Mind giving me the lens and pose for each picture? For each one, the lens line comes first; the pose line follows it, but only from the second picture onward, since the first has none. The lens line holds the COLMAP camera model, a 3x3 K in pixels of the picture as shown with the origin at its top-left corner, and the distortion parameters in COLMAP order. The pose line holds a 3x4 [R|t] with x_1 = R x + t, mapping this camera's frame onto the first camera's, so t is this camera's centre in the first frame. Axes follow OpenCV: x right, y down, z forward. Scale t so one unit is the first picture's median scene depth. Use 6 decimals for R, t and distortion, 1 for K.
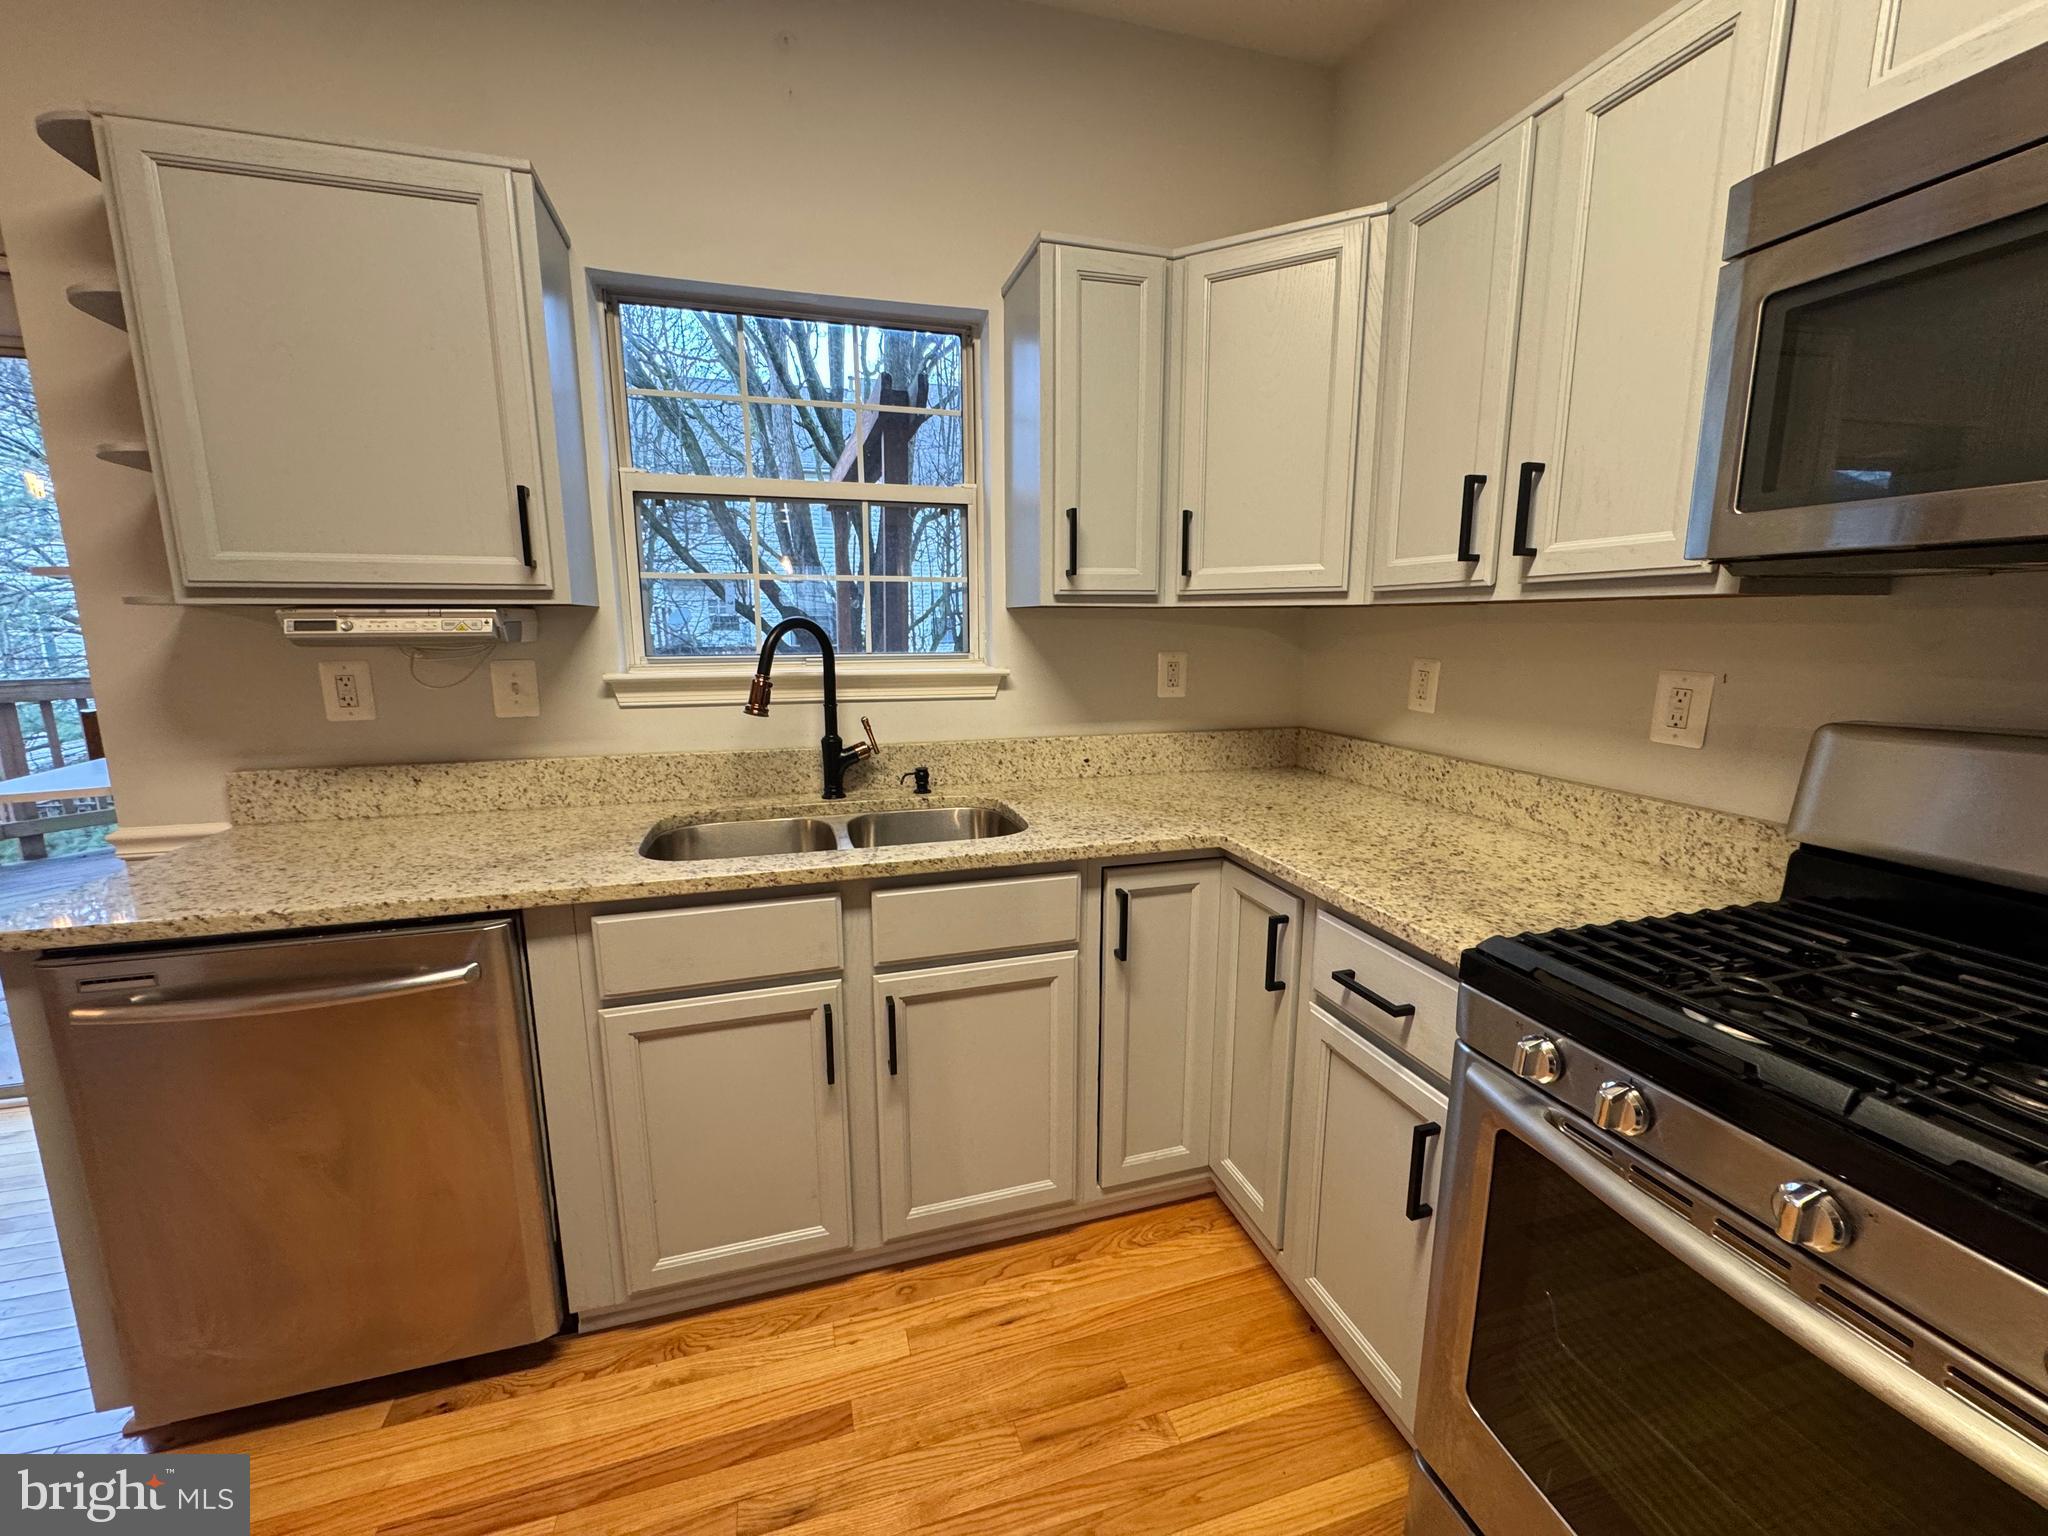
lens RADIAL K [[816.8, 0, 1018.9], [0, 816.8, 763.5], [0, 0, 1]] dist [-0.002364, 0.000633]
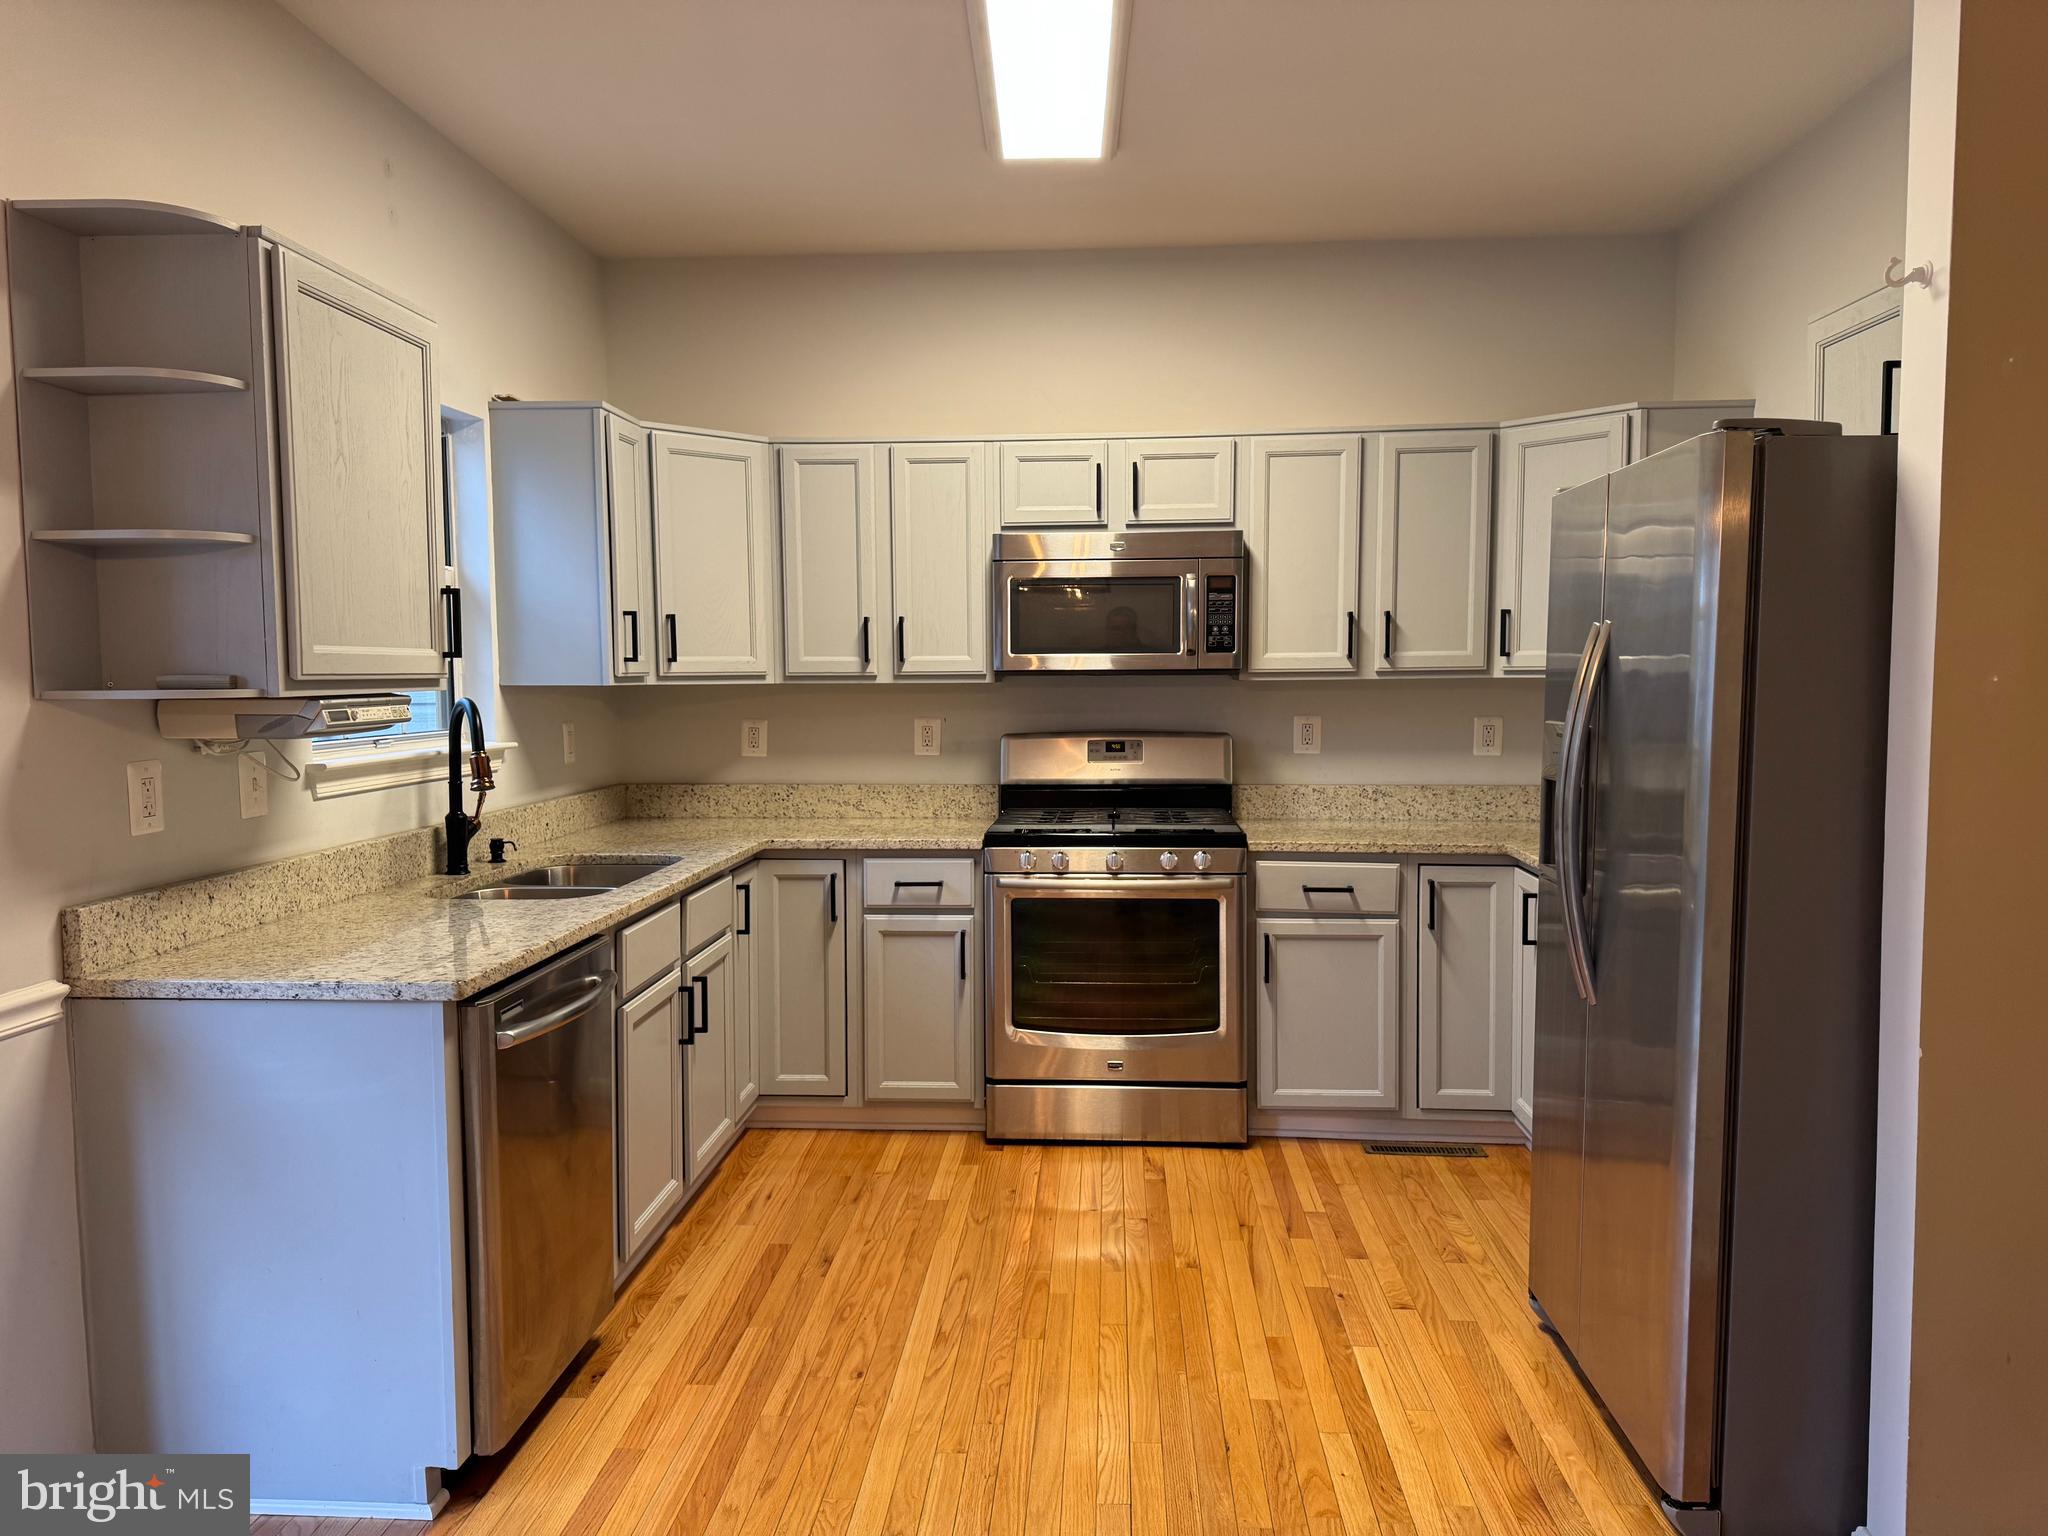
lens RADIAL K [[1438.2, 0, 1024.1], [0, 1438.2, 772.4], [0, 0, 1]] dist [0.068158, -0.080632]
pose [[0.344370, -0.067065, 0.936436, -1.958571], [0.166357, 0.986020, 0.009439, 0.020091], [-0.923978, 0.152532, 0.350713, -0.345713]]
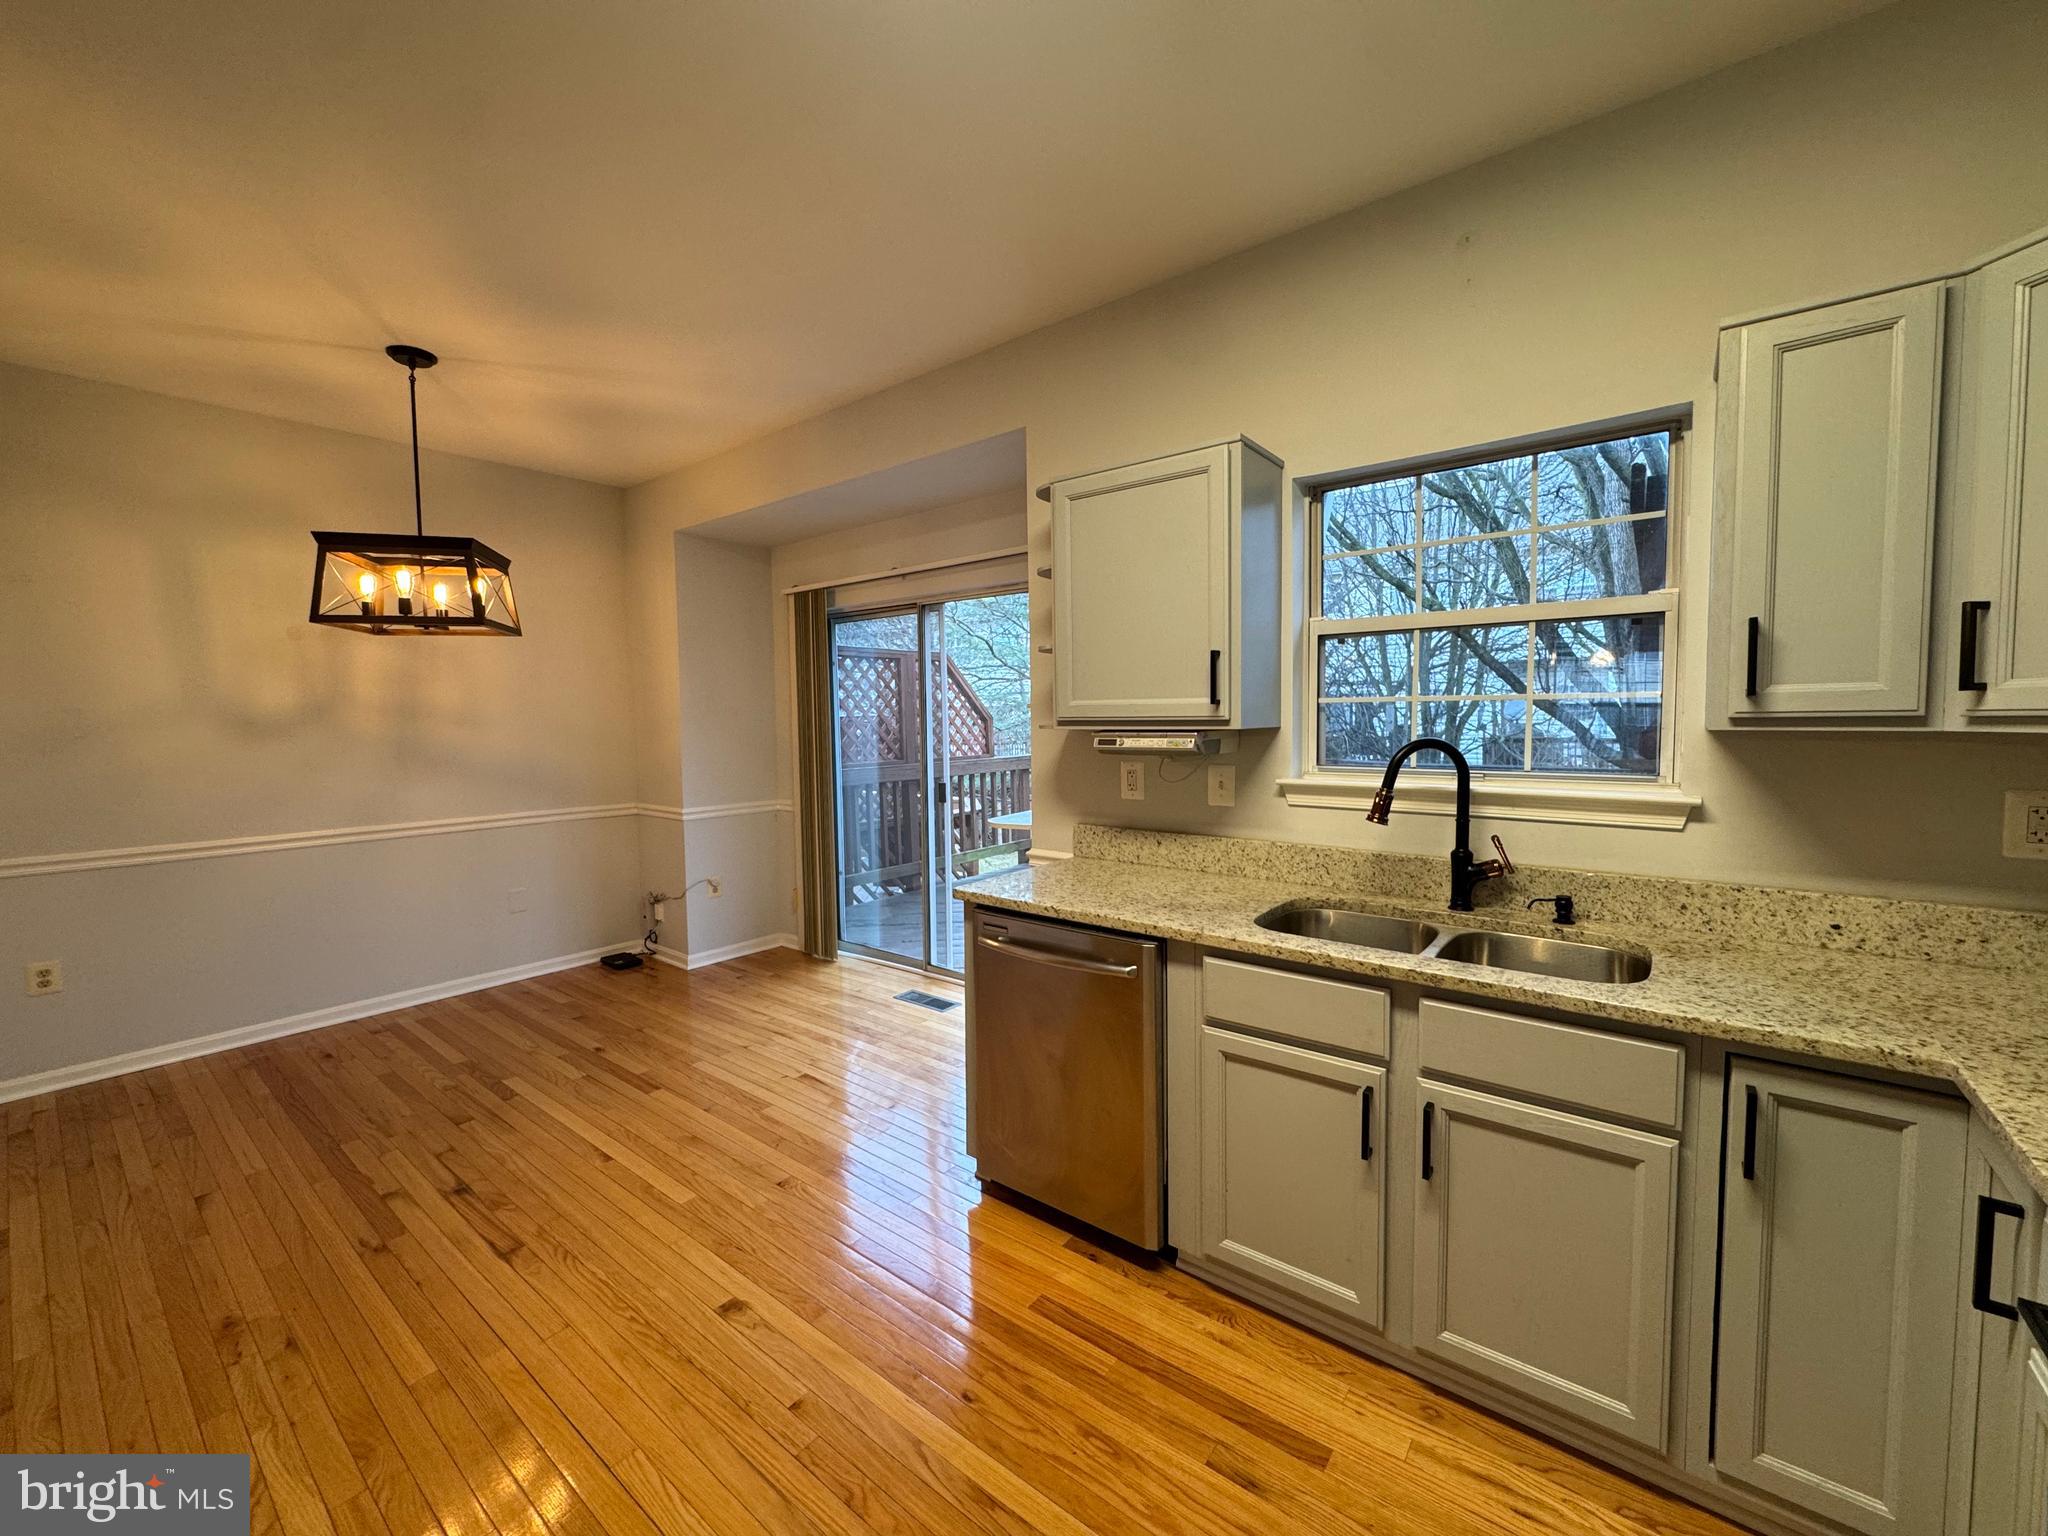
lens RADIAL K [[816.8, 0, 1019.9], [0, 816.8, 763.6], [0, 0, 1]] dist [-0.002364, 0.000633]
pose [[0.572867, 0.044662, -0.818431, 0.342848], [-0.129228, 0.990947, -0.036378, -0.037003], [0.809397, 0.126604, 0.573453, -0.077226]]
